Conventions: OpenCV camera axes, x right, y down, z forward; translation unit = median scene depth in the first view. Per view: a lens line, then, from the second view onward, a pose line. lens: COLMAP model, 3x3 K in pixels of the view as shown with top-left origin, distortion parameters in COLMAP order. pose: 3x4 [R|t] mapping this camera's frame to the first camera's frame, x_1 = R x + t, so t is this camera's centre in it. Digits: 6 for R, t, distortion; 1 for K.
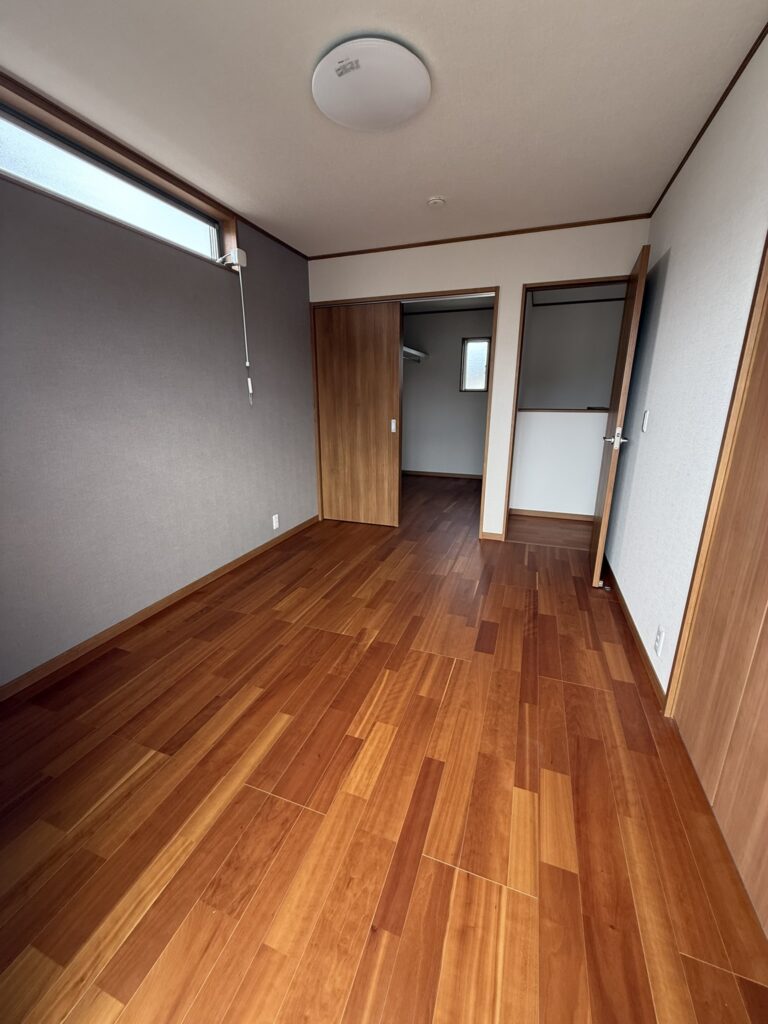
lens RADIAL K [[407.5, 0, 380.4], [0, 407.5, 508.5], [0, 0, 1]] dist [-0.002971, 0.000998]
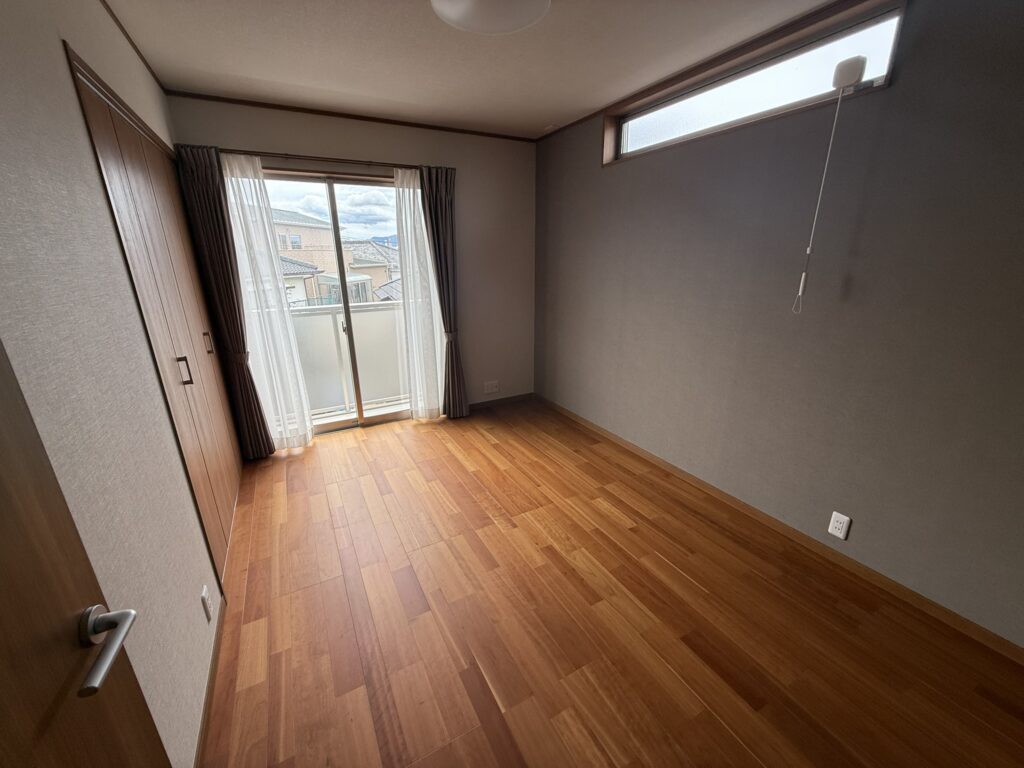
lens RADIAL K [[407.5, 0, 508.2], [0, 407.5, 386.1], [0, 0, 1]] dist [-0.002971, 0.000998]
pose [[-0.657801, 0.239609, -0.714063, 0.577515], [-0.190744, 0.864149, 0.465686, -0.447554], [0.728639, 0.442532, -0.522734, 1.284585]]
